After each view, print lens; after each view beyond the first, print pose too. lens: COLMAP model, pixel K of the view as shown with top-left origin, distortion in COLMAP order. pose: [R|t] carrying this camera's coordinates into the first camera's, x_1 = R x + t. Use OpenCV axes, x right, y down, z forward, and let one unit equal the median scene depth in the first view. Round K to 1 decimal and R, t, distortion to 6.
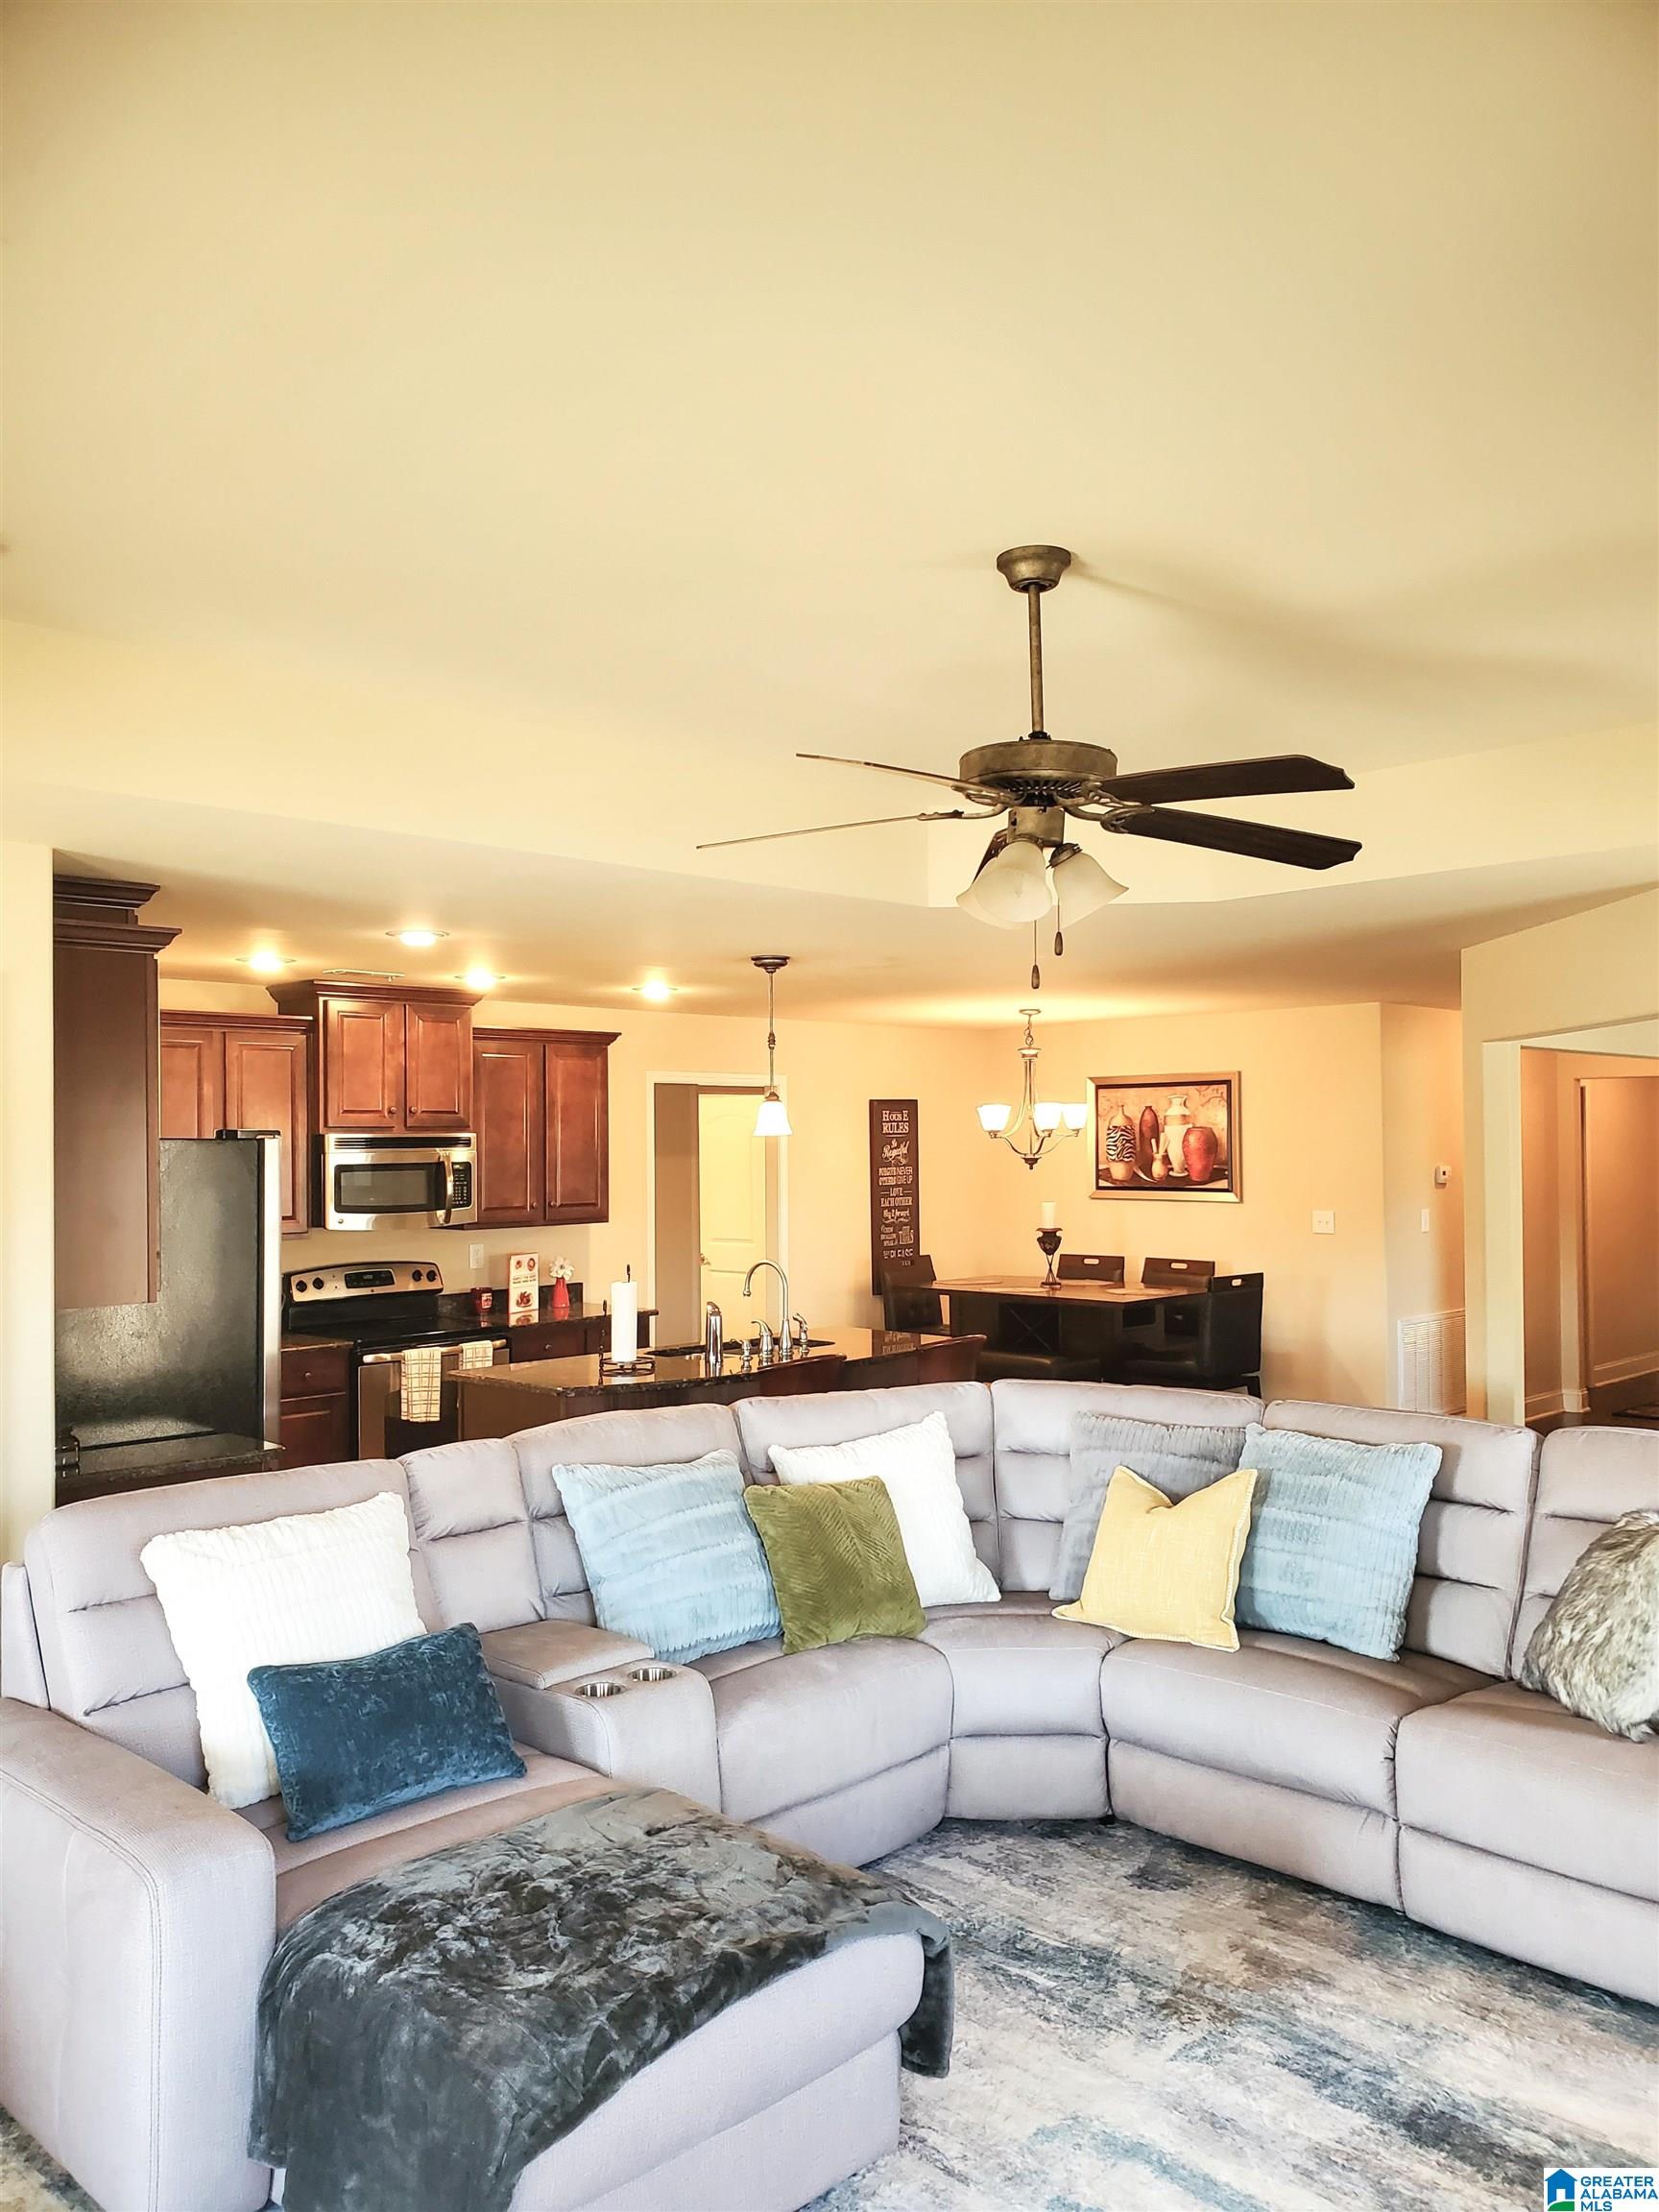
lens RADIAL K [[1697.9, 0, 829.5], [0, 1697.9, 1106.0], [0, 0, 1]] dist [0.137481, -0.401844]
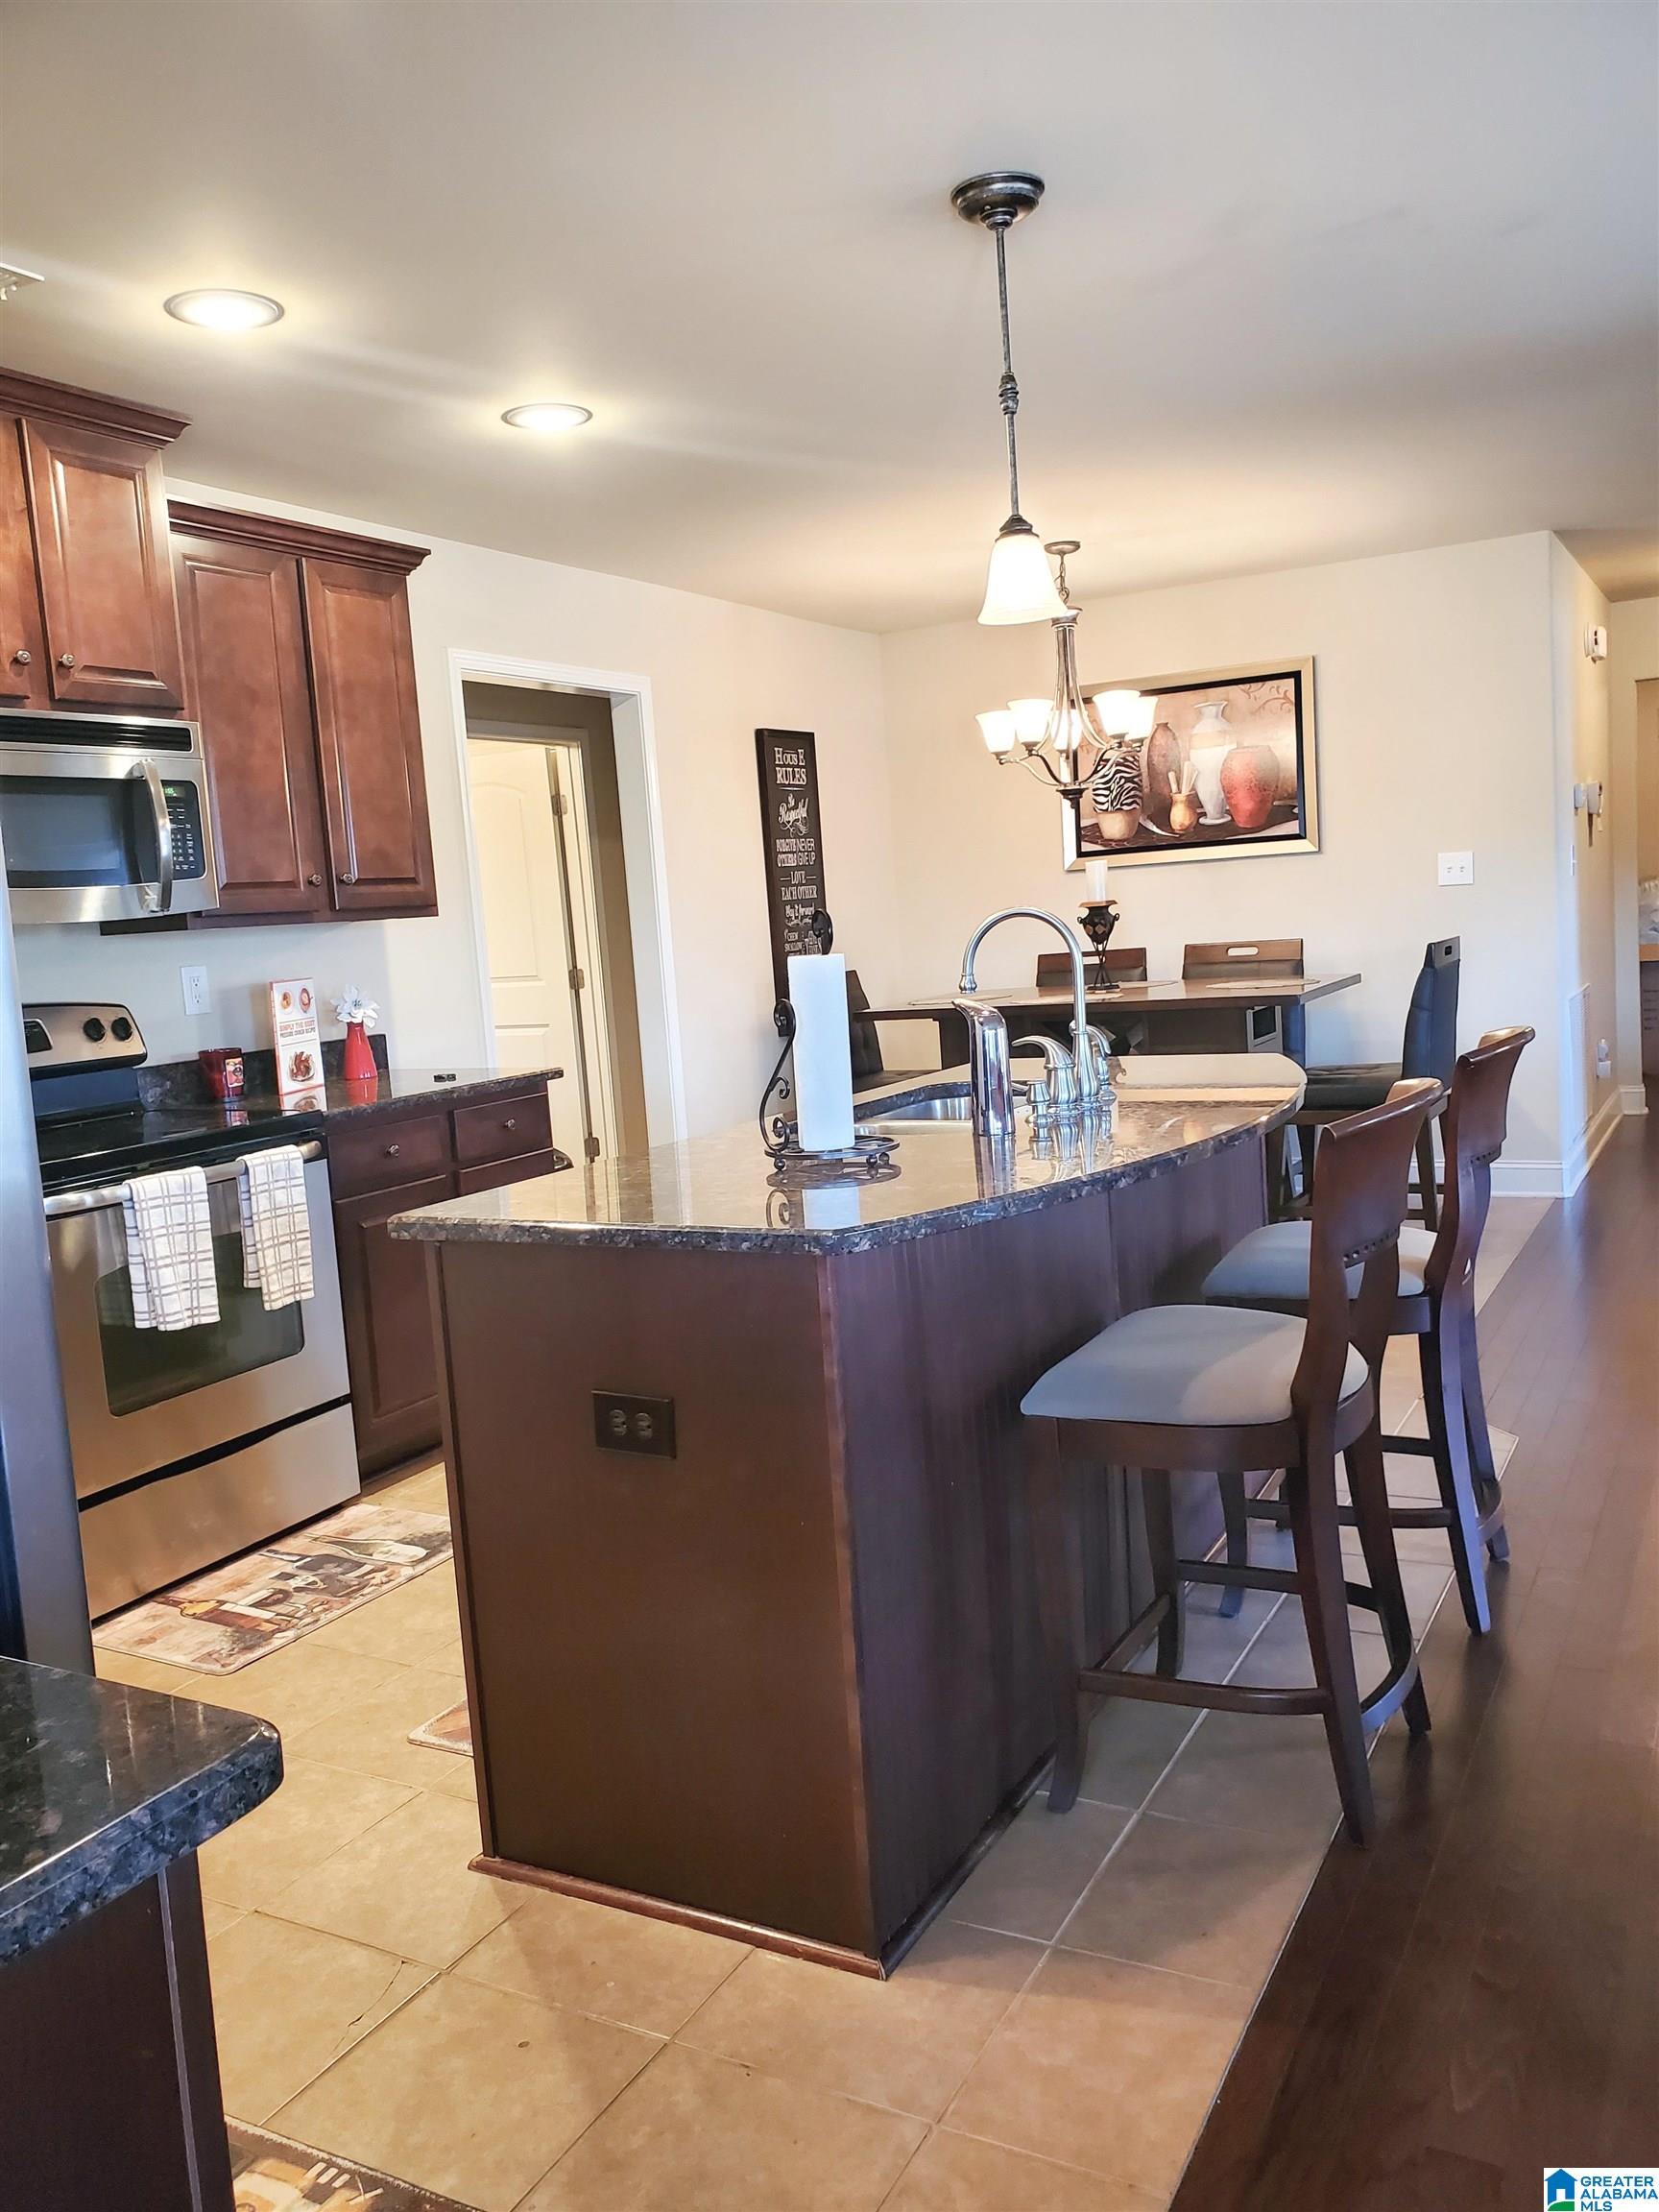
lens RADIAL K [[1697.9, 0, 829.5], [0, 1697.9, 1106.0], [0, 0, 1]] dist [0.137481, -0.401844]
pose [[0.957641, -0.089579, 0.273678, -0.167591], [0.054891, 0.989744, 0.131889, 0.064436], [-0.282685, -0.111280, 0.952736, 0.451633]]
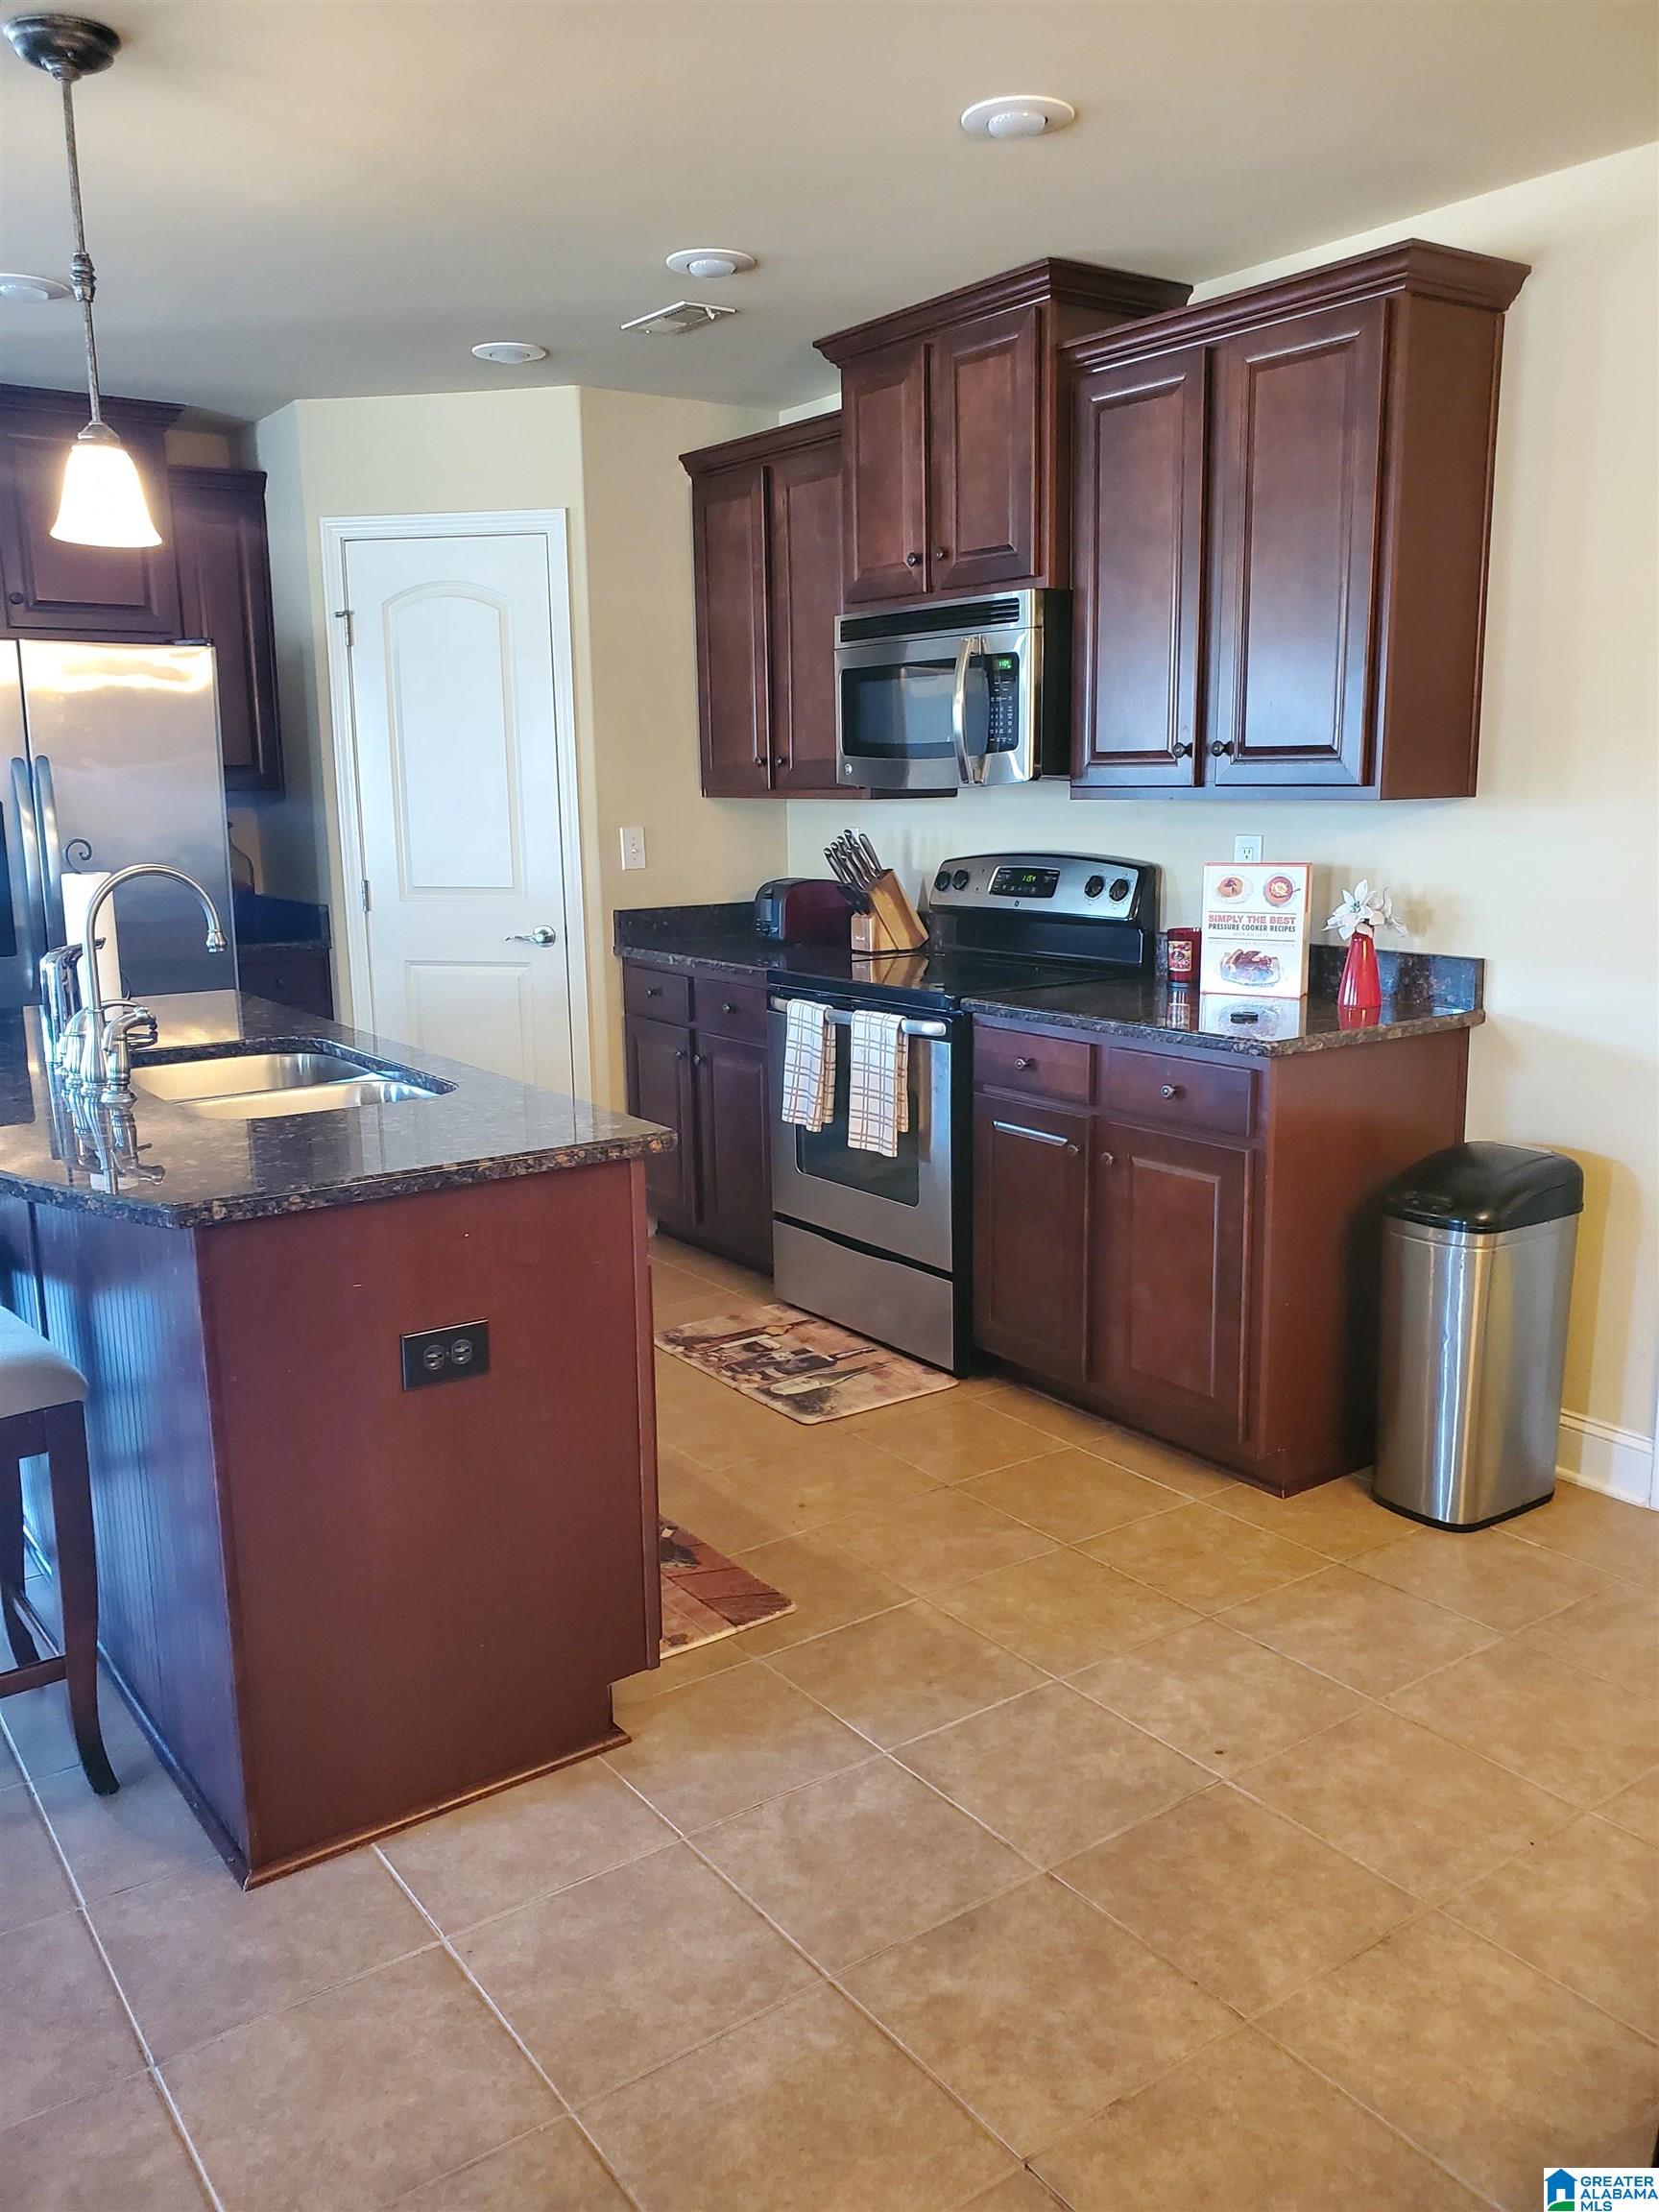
lens RADIAL K [[1697.9, 0, 829.5], [0, 1697.9, 1106.0], [0, 0, 1]] dist [0.137481, -0.401844]
pose [[-0.154511, 0.203749, -0.966754, 0.270718], [0.036434, 0.979014, 0.200510, 0.055098], [0.987319, -0.004242, -0.158692, 0.955393]]
